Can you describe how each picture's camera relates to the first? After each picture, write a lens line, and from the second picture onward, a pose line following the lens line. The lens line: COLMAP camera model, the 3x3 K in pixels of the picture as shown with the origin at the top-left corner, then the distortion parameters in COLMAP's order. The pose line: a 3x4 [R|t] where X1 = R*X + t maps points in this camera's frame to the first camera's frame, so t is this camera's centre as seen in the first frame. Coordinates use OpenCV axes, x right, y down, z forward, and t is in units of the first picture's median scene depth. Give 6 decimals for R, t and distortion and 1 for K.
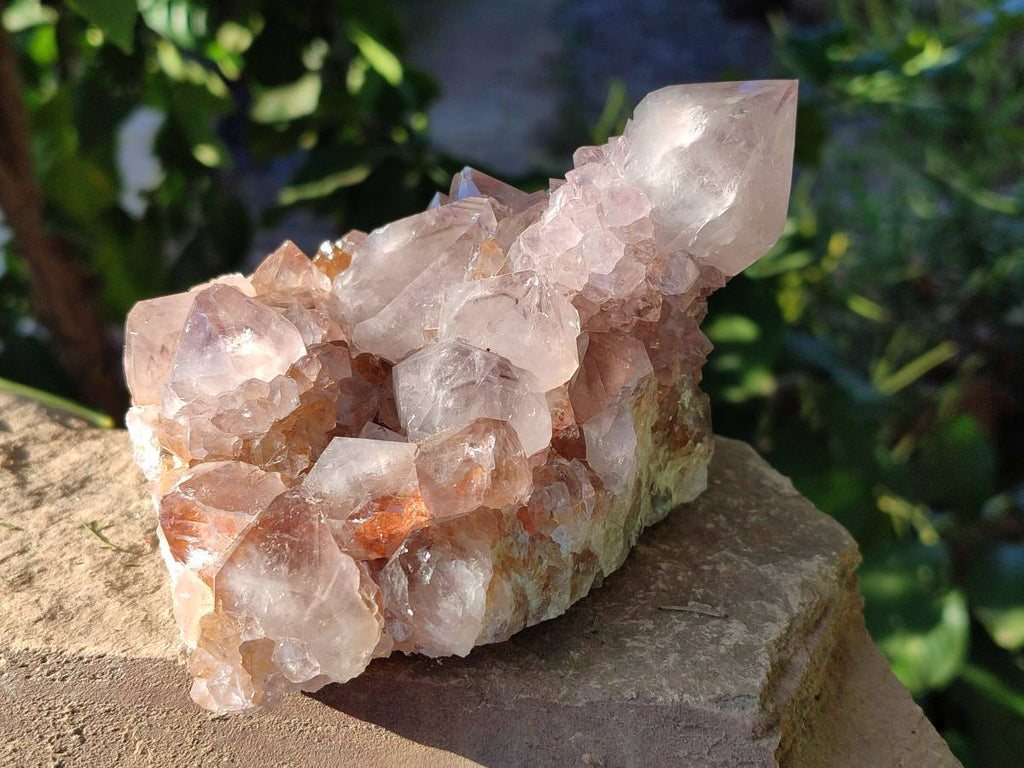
lens RADIAL K [[1409.7, 0, 512.0], [0, 1409.7, 384.0], [0, 0, 1]] dist [0.169773, -0.010965]
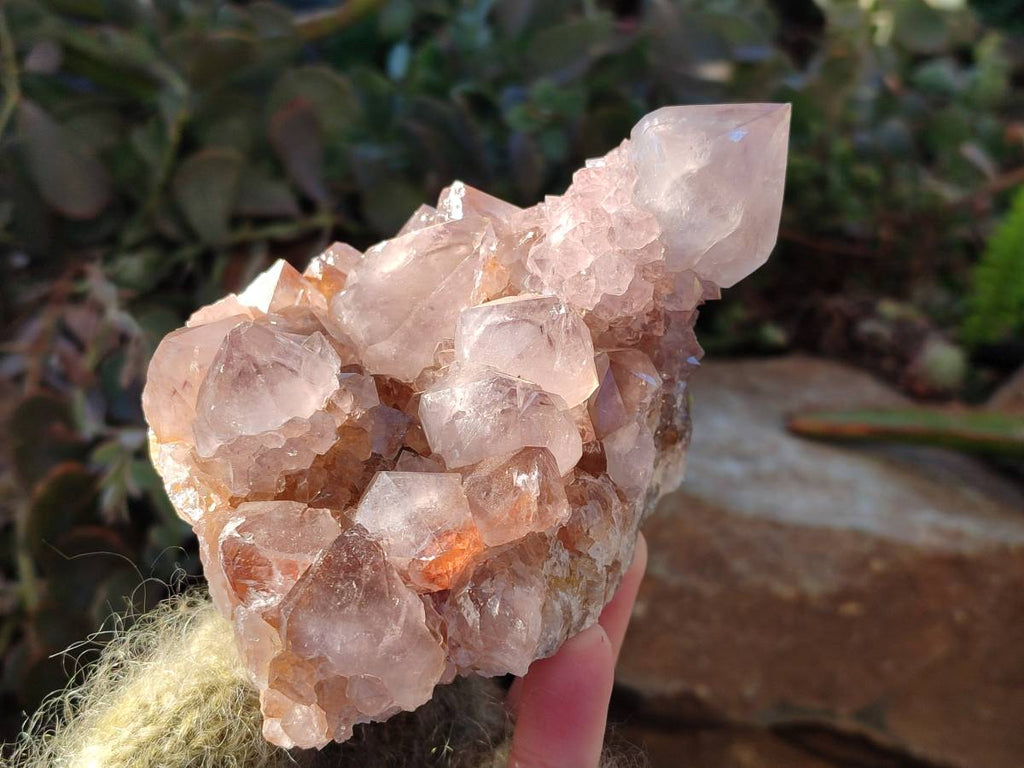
lens RADIAL K [[1409.7, 0, 512.0], [0, 1409.7, 384.0], [0, 0, 1]] dist [0.169773, -0.010965]
pose [[0.987382, -0.045865, 0.151571, -0.175311], [0.035369, 0.996832, 0.071236, -0.090820], [-0.154358, -0.064976, 0.985876, -0.020130]]
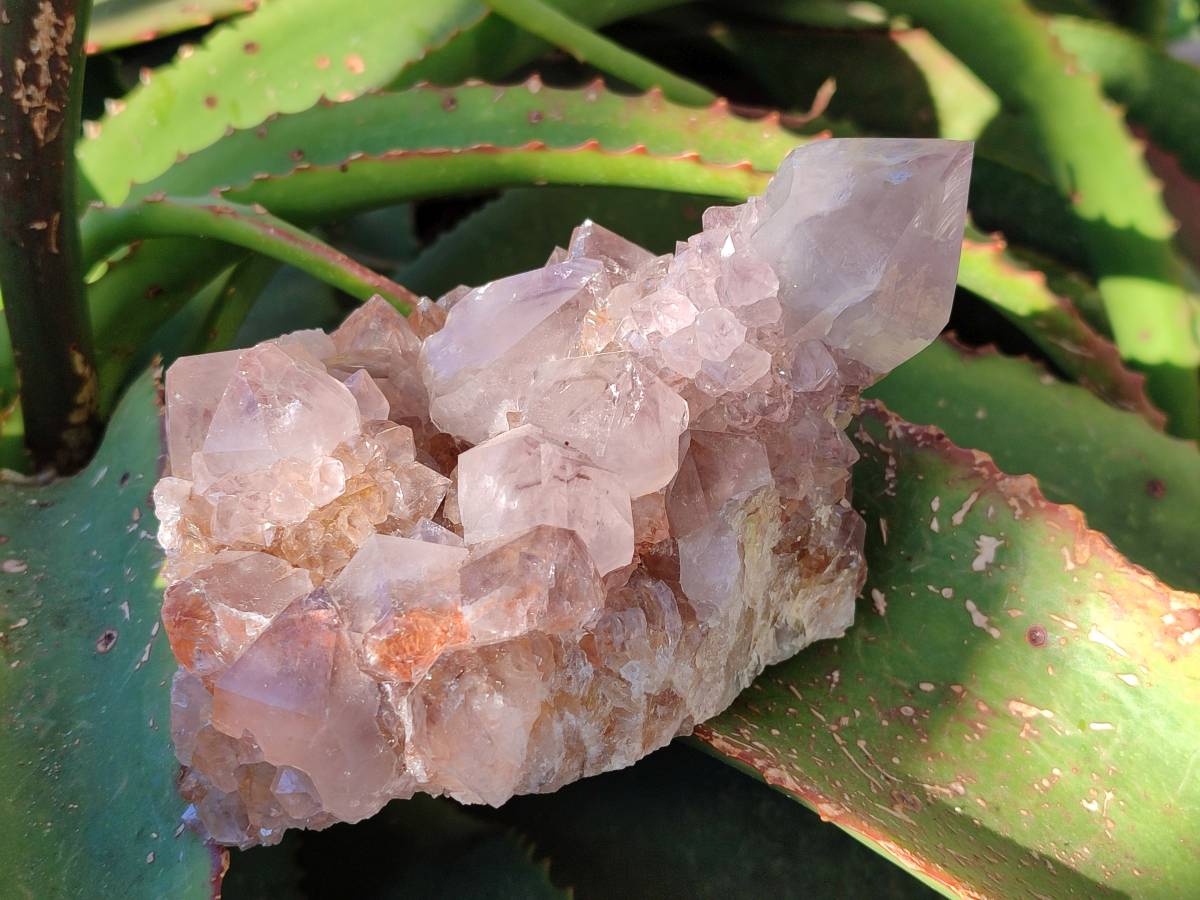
lens RADIAL K [[1651.9, 0, 600.0], [0, 1651.9, 450.0], [0, 0, 1]] dist [0.169773, -0.010965]
pose [[0.989667, 0.074299, -0.122637, 0.121615], [-0.073747, 0.997236, 0.009039, -0.030169], [0.122969, 0.000098, 0.992410, 0.023513]]
